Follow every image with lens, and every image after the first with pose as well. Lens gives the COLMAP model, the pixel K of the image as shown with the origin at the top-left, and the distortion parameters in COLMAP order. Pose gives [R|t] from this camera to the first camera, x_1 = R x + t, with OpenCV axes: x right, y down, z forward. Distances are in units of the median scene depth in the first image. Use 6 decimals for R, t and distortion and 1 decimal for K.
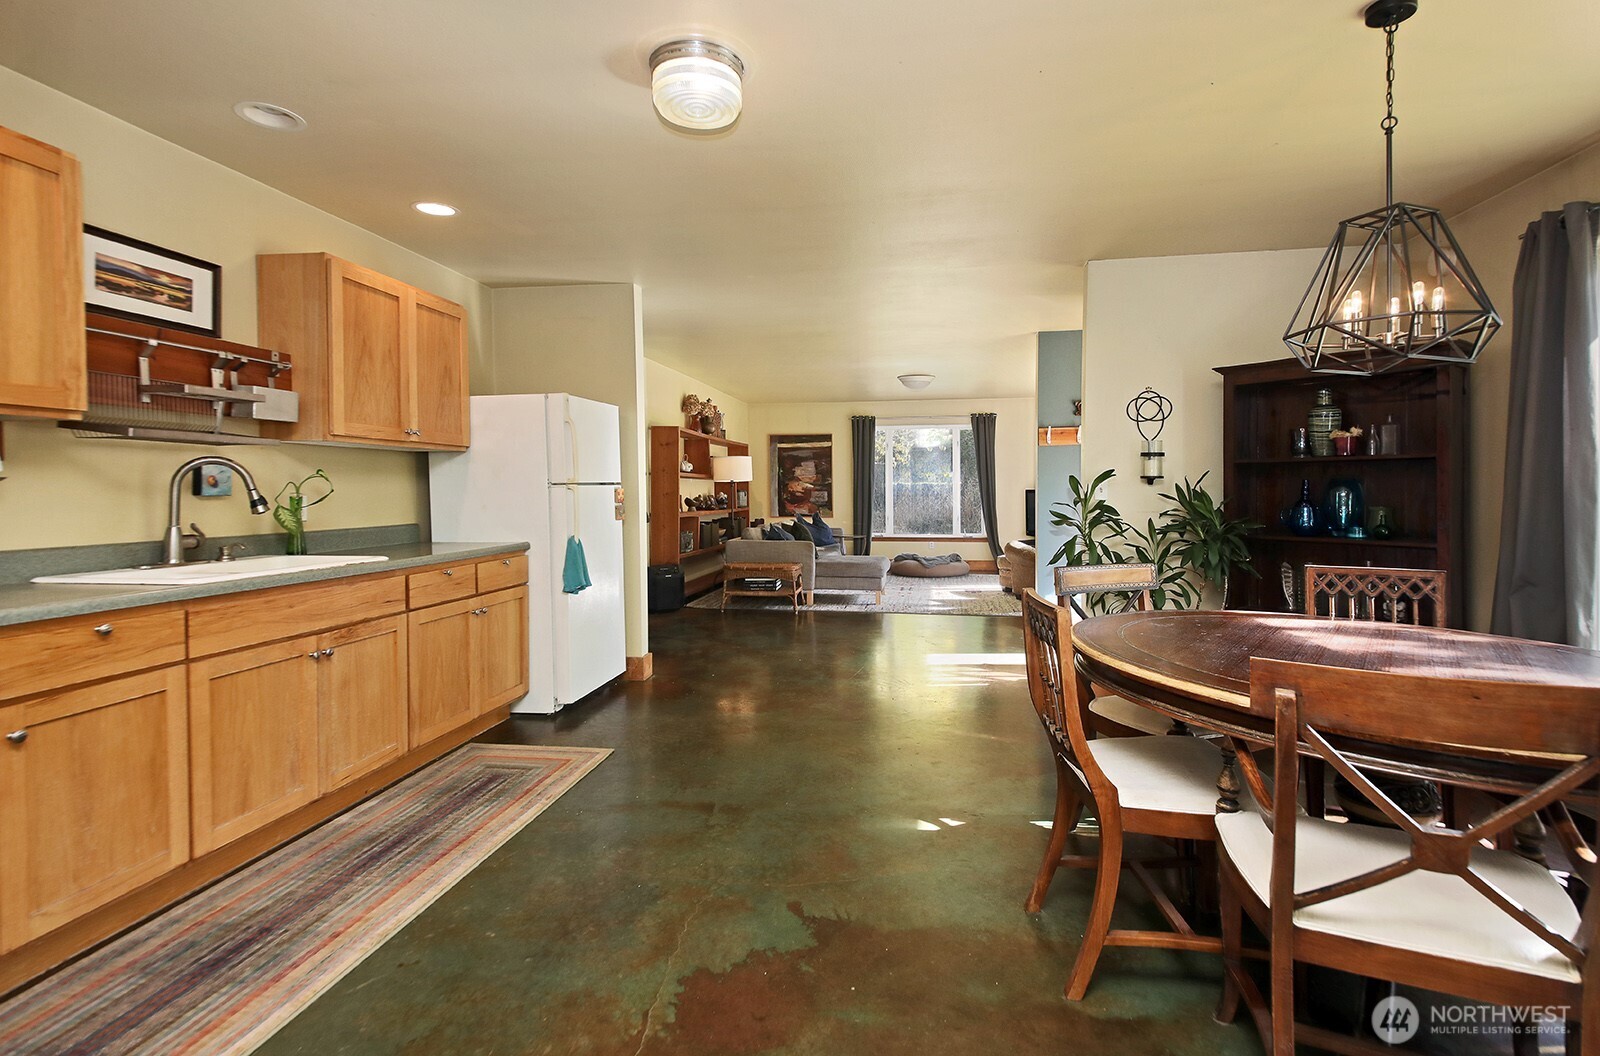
lens RADIAL K [[809.0, 0, 796.7], [0, 809.0, 493.2], [0, 0, 1]] dist [-0.000632, -0.000051]
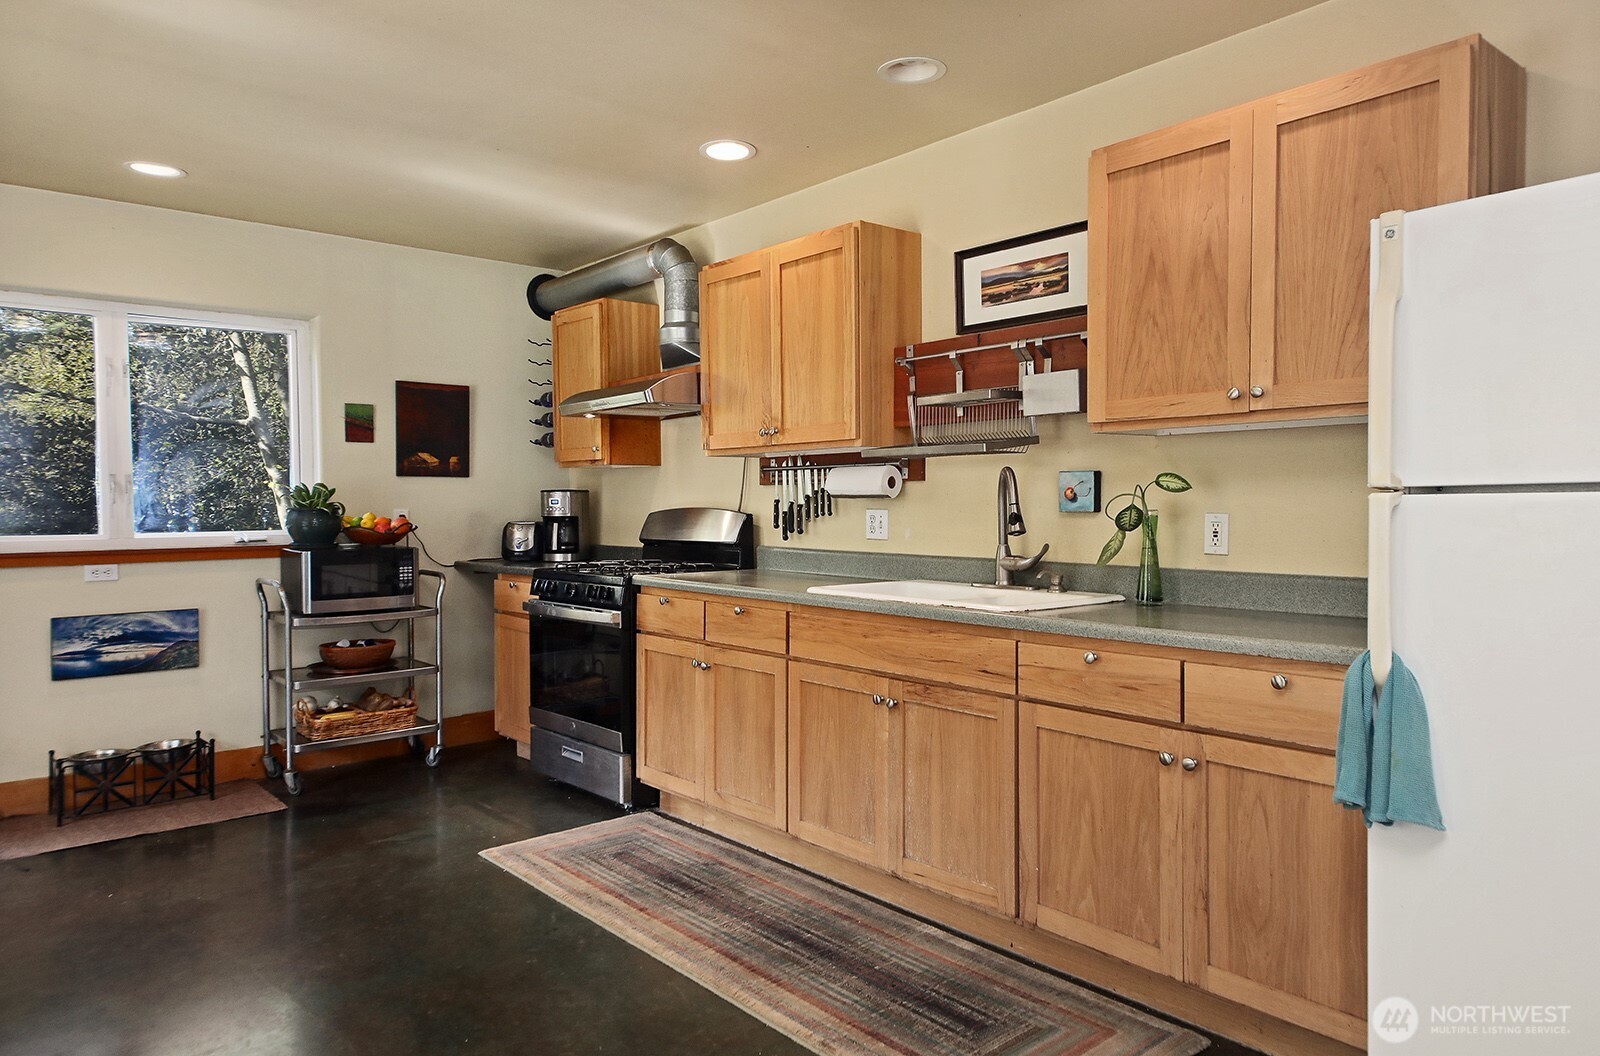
lens RADIAL K [[1065.0, 0, 794.9], [0, 1065.0, 529.7], [0, 0, 1]] dist [0.077124, -0.059528]
pose [[-0.648955, 0.027667, -0.760323, 0.298617], [0.004659, 0.999464, 0.032393, -0.015719], [0.760812, 0.017479, -0.648737, 1.566815]]
